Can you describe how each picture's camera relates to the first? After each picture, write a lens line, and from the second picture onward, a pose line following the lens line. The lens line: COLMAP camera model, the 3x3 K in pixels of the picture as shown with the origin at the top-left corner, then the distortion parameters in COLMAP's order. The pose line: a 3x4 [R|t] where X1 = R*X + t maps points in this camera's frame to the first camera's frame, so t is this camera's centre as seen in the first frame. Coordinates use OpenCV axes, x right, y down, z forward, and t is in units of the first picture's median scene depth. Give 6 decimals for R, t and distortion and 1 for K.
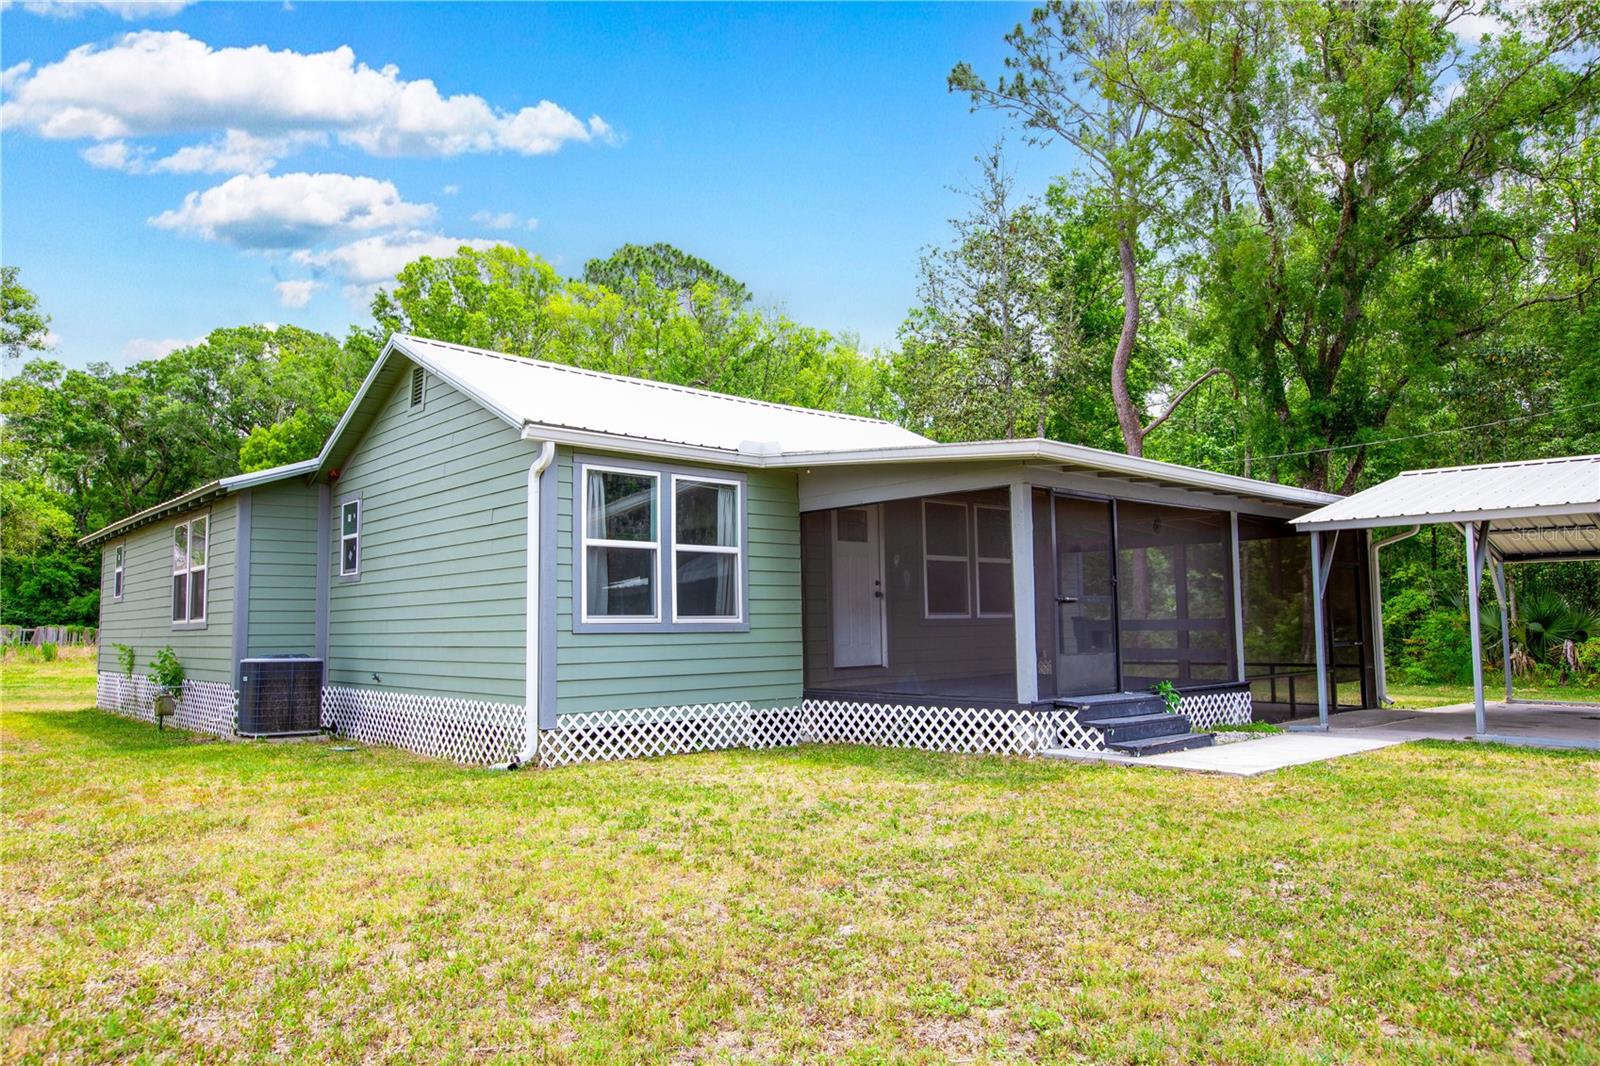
lens RADIAL K [[1080.5, 0, 800.0], [0, 1080.5, 533.0], [0, 0, 1]] dist [-0.004806, -0.001392]
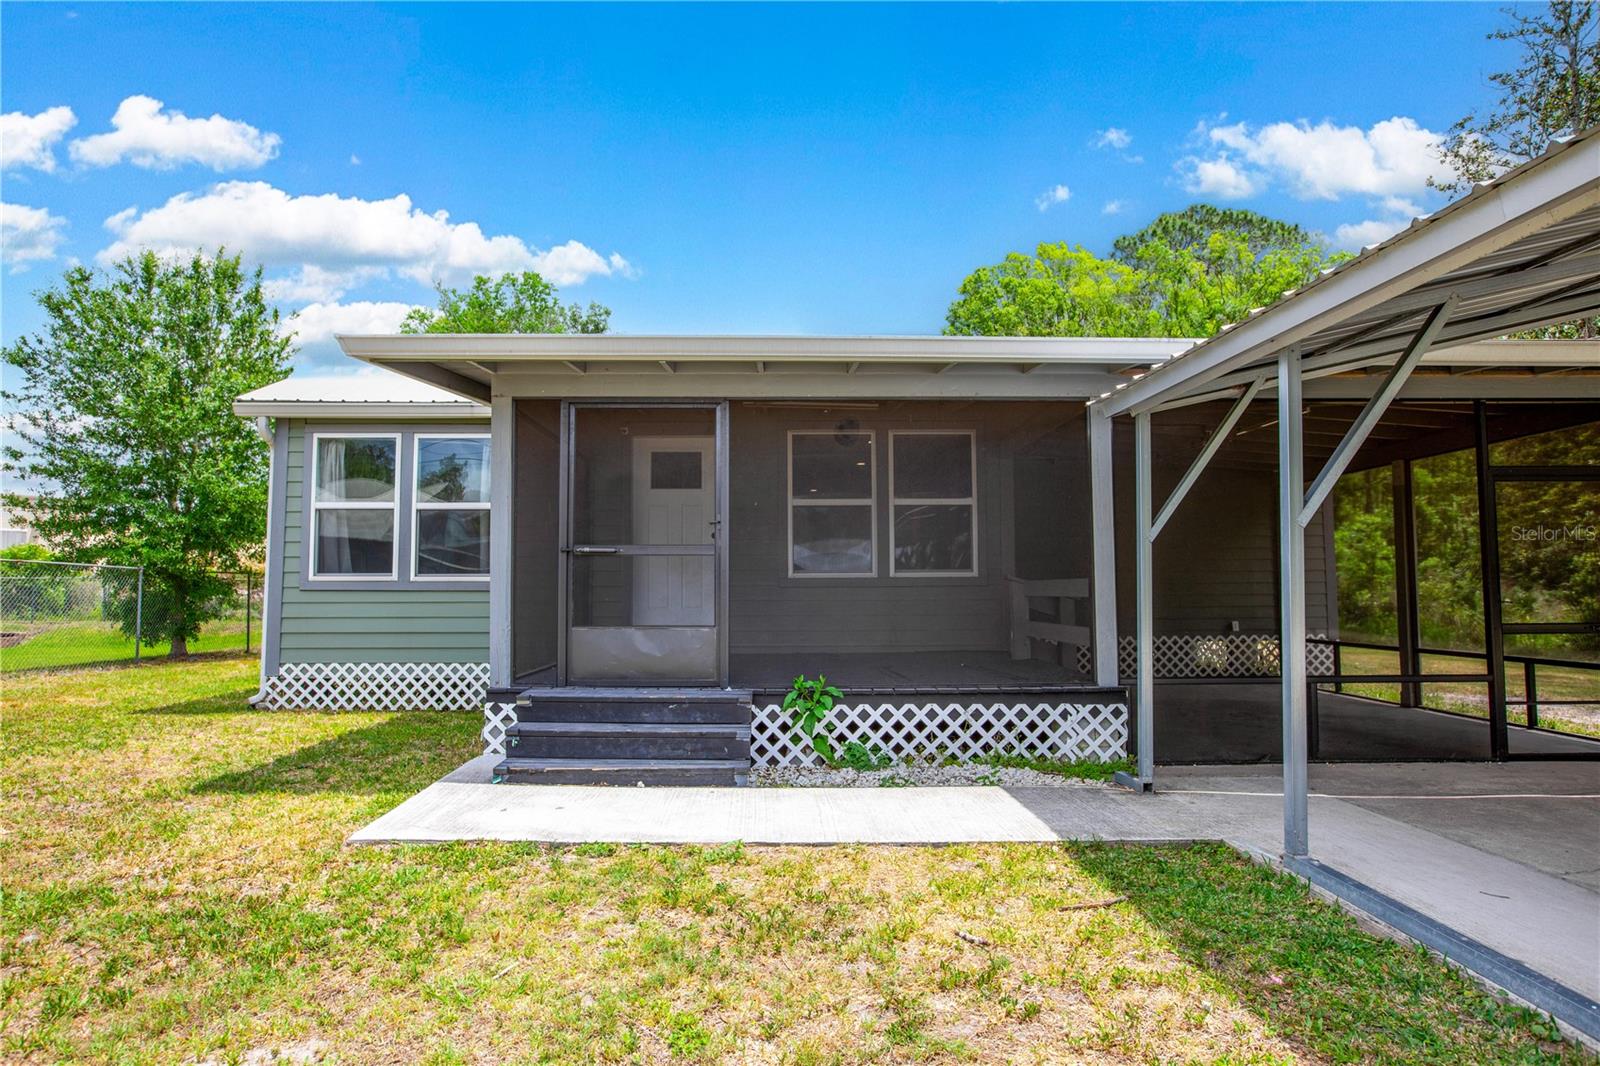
lens RADIAL K [[892.4, 0, 800.0], [0, 892.4, 533.0], [0, 0, 1]] dist [-0.023208, 0.000172]
pose [[0.758584, -0.028699, -0.650943, 0.702750], [0.052119, 0.998501, 0.016716, 0.043447], [0.649488, -0.046607, 0.758942, 0.607371]]
